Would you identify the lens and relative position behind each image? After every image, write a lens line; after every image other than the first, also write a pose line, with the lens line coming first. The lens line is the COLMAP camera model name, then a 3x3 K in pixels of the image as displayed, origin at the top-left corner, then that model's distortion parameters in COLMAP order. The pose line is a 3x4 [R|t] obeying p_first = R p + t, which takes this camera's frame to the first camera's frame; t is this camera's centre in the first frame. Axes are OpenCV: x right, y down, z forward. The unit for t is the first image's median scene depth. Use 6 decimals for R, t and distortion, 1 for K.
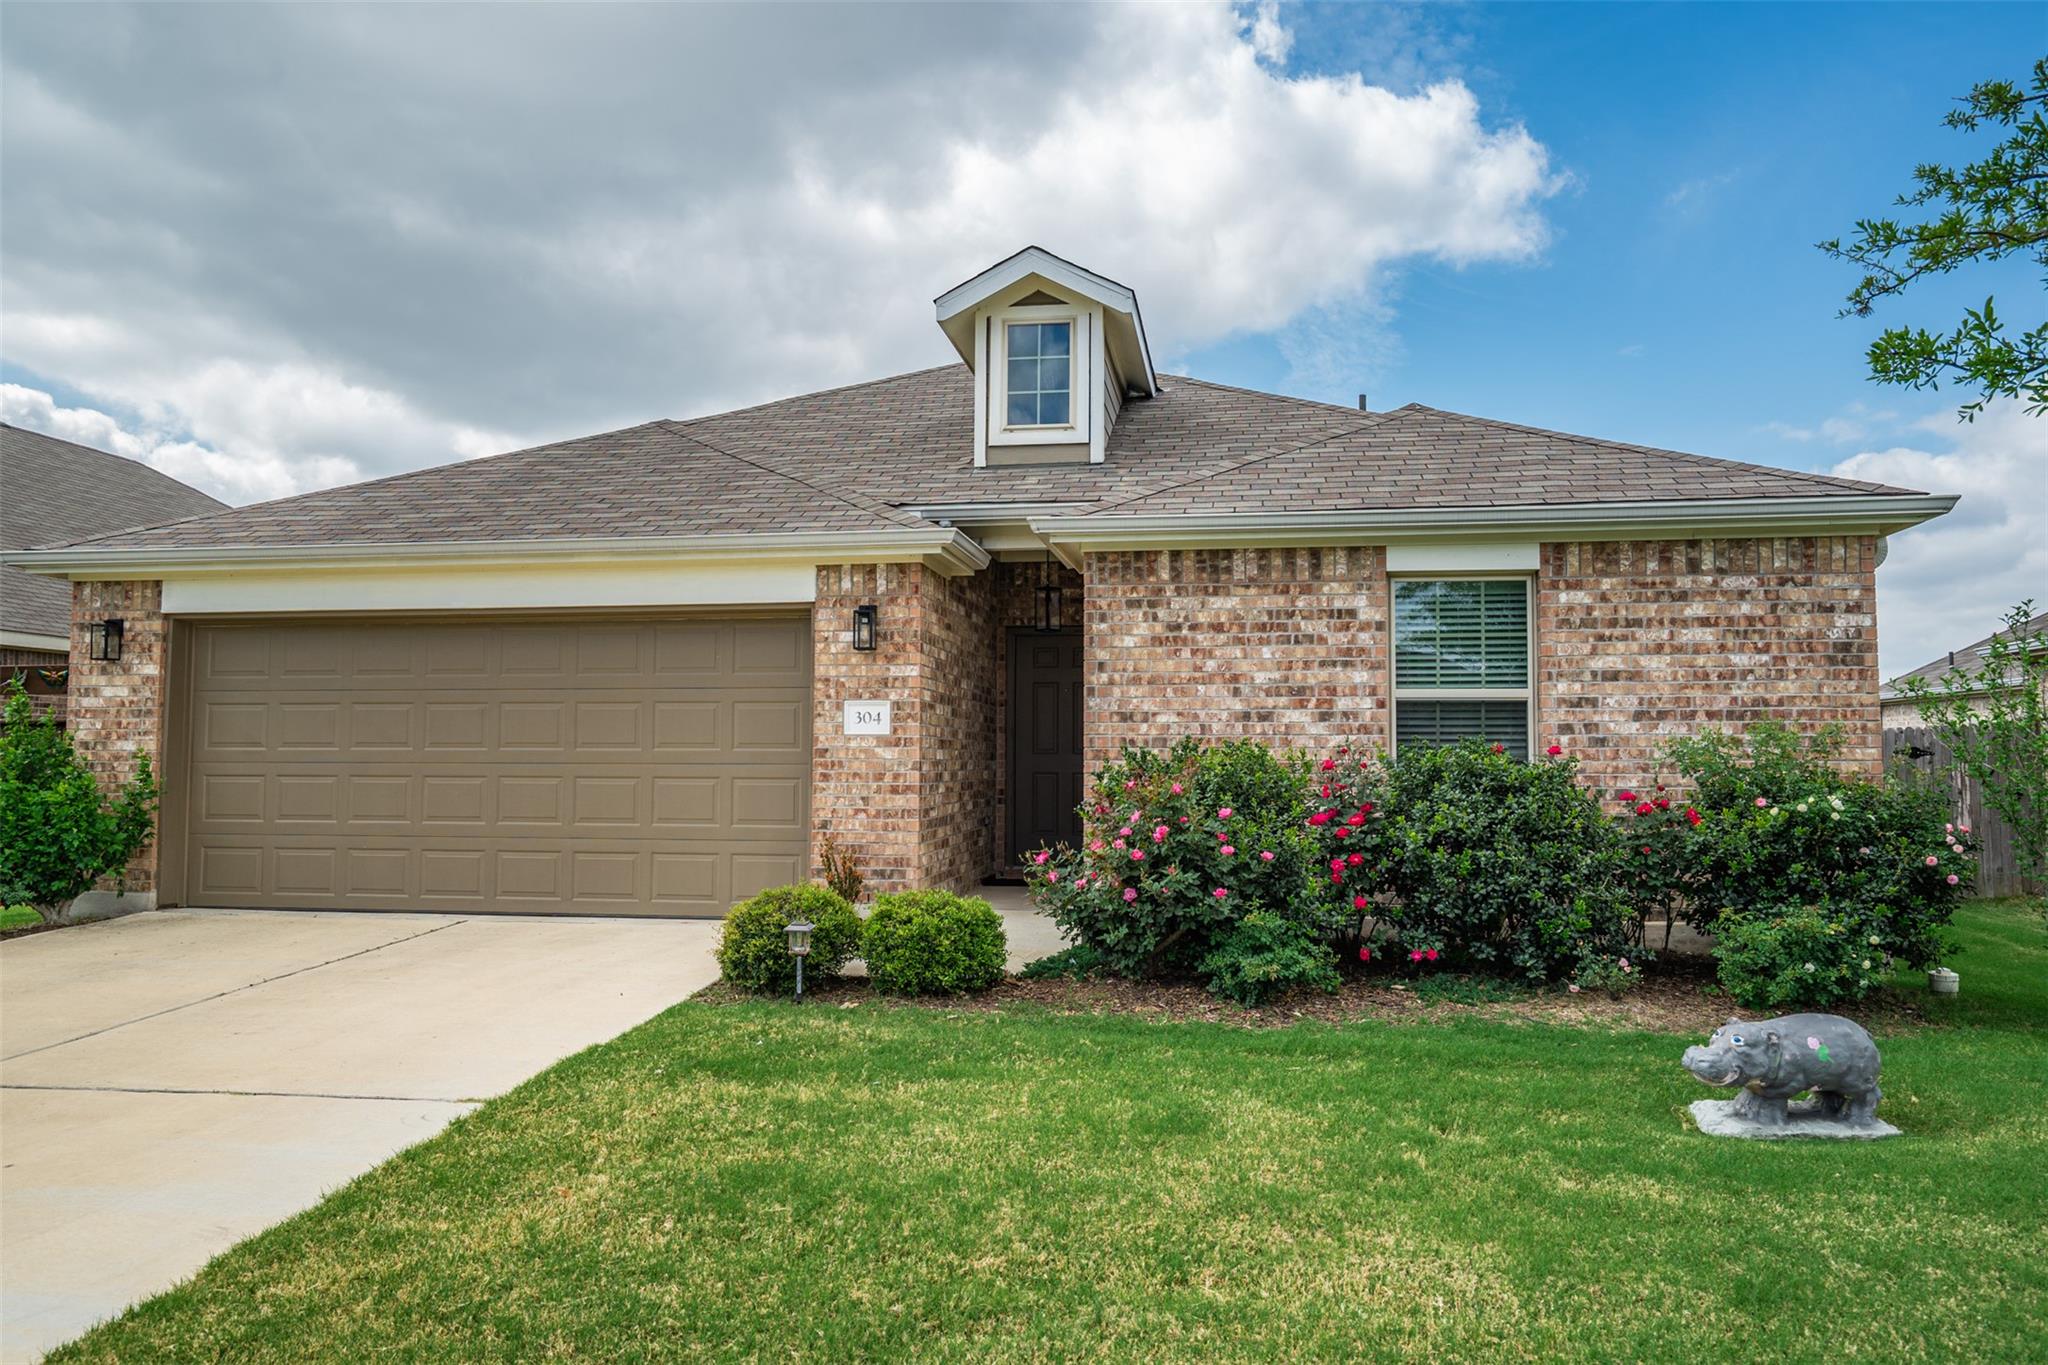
lens RADIAL K [[1395.3, 0, 1028.1], [0, 1395.3, 686.6], [0, 0, 1]] dist [-0.000167, 0.016441]
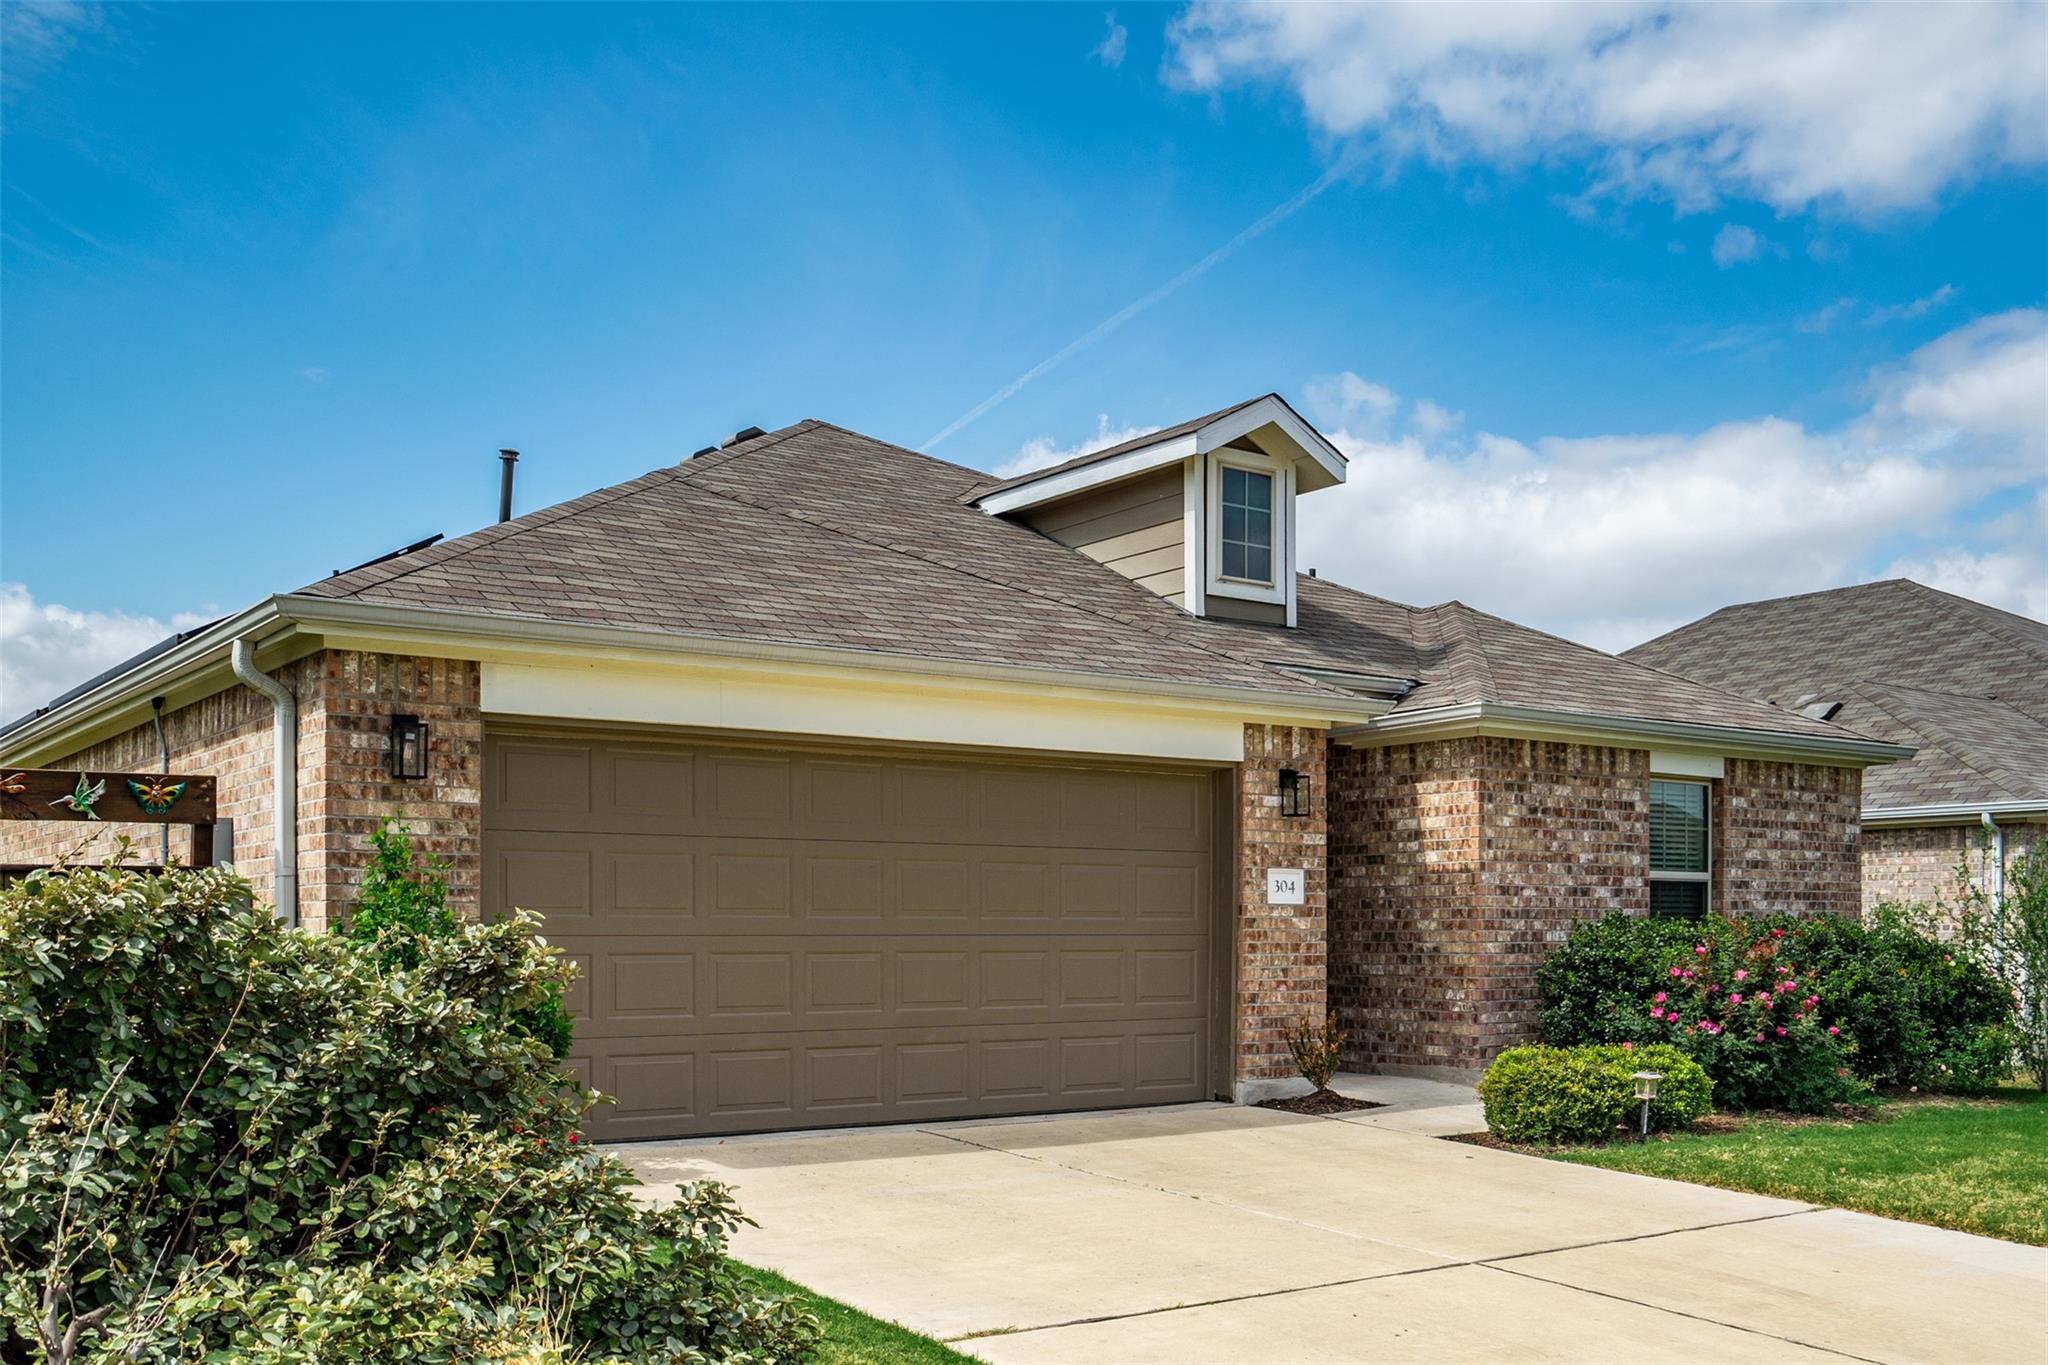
lens RADIAL K [[1963.3, 0, 1044.0], [0, 1963.3, 939.2], [0, 0, 1]] dist [0.011719, 0.000000]
pose [[0.705835, -0.004568, 0.708361, -1.275331], [-0.035398, 0.998502, 0.041711, 0.008406], [-0.707491, -0.054515, 0.704617, 0.169193]]
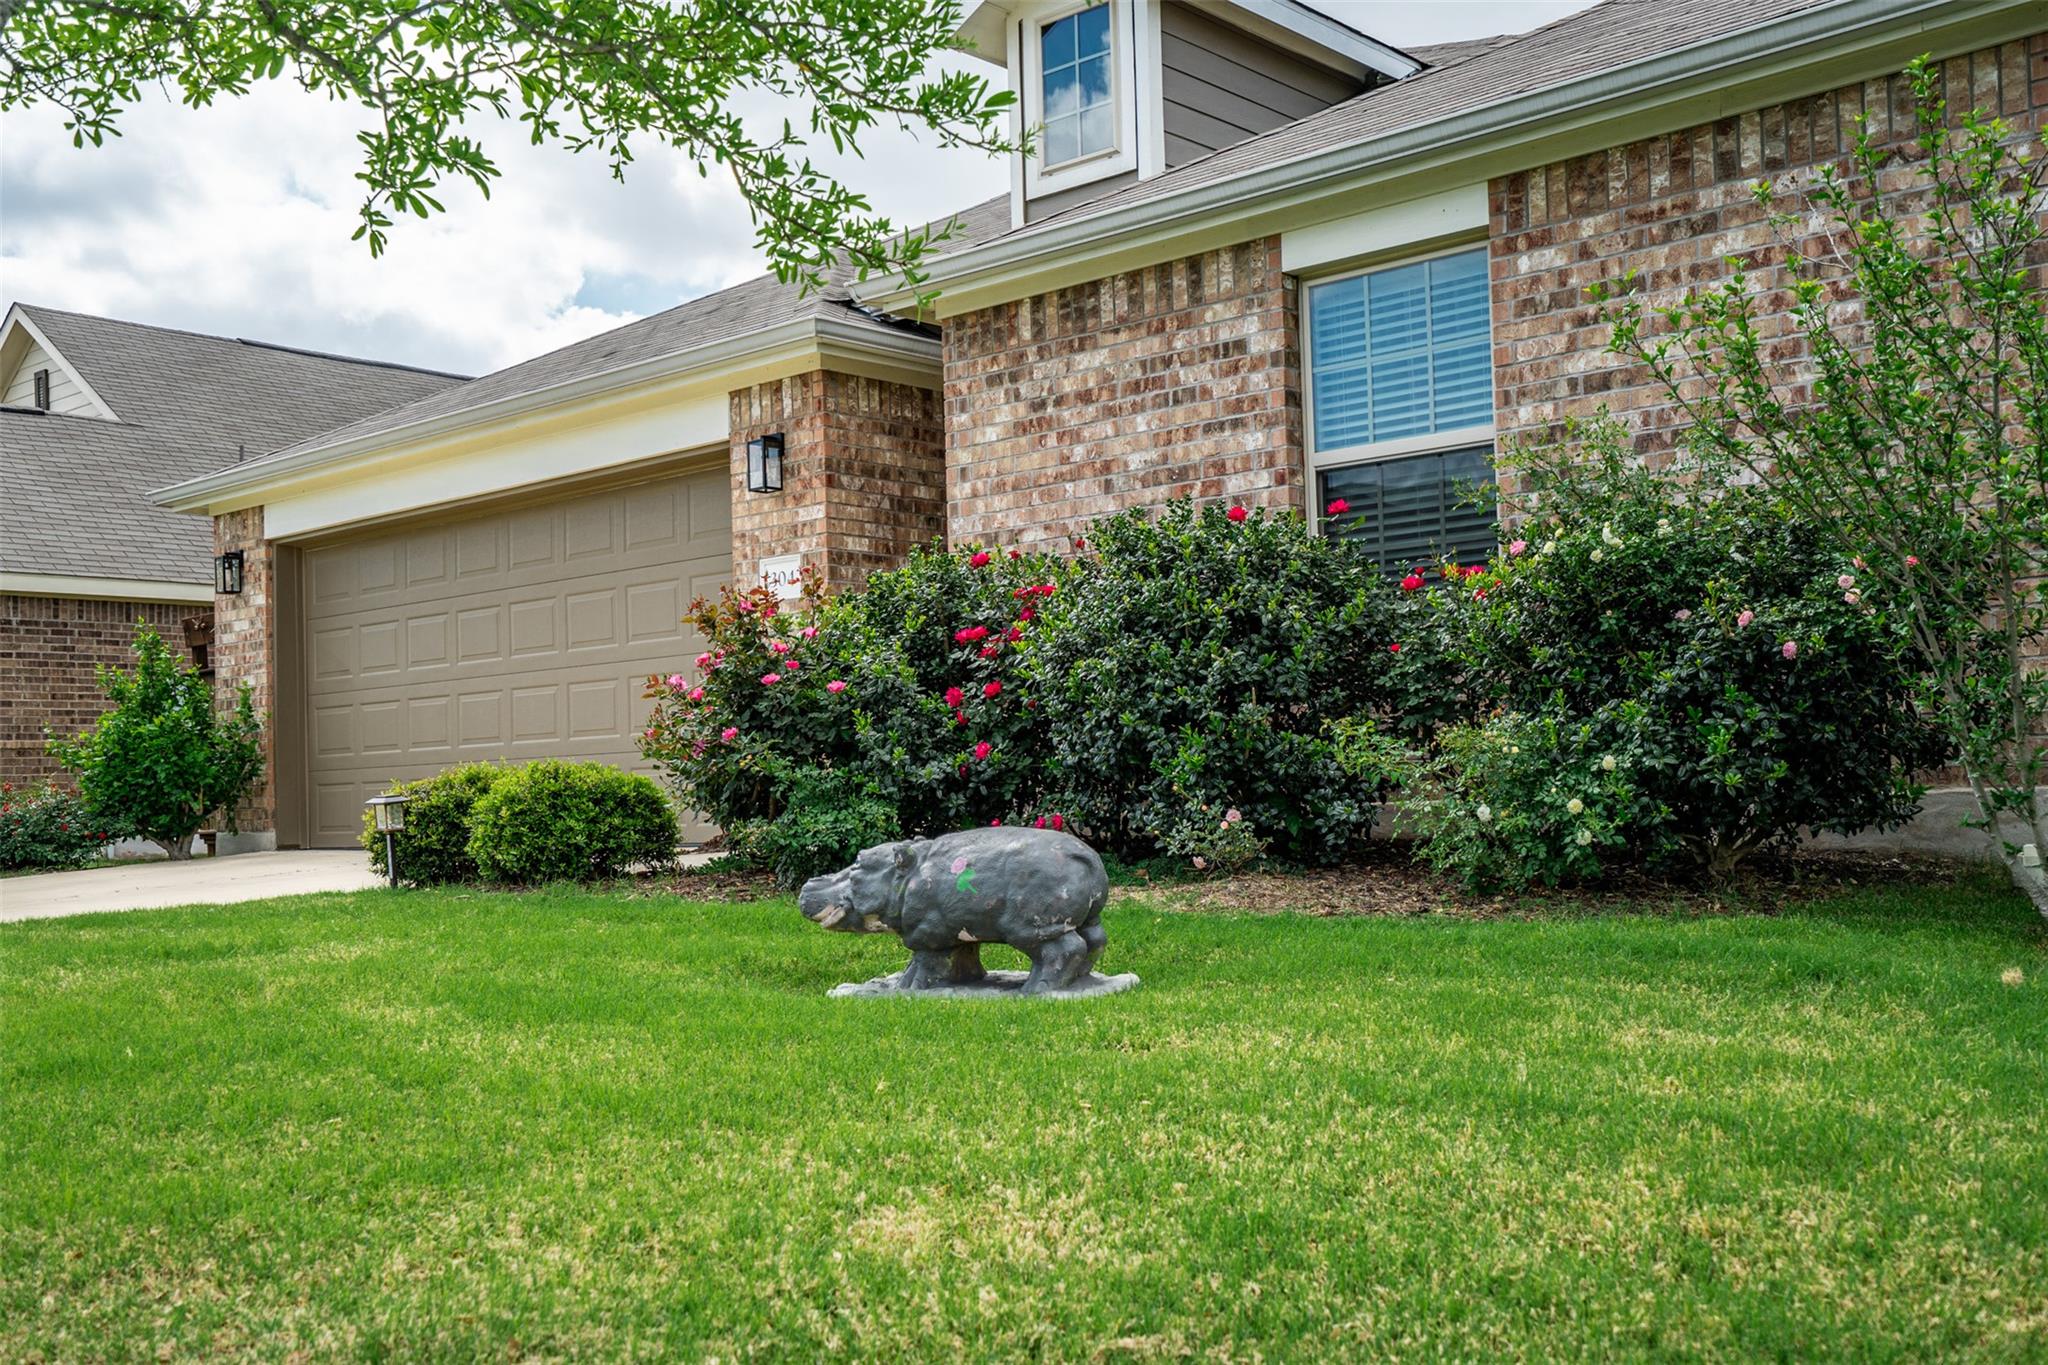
lens RADIAL K [[1992.3, 0, 1013.9], [0, 1992.3, 683.6], [0, 0, 1]] dist [0.068913, 0.000000]
pose [[0.838813, -0.058883, -0.541226, 0.629208], [0.063494, 0.997930, -0.010164, 0.106563], [0.540704, -0.025839, 0.840816, 0.145422]]
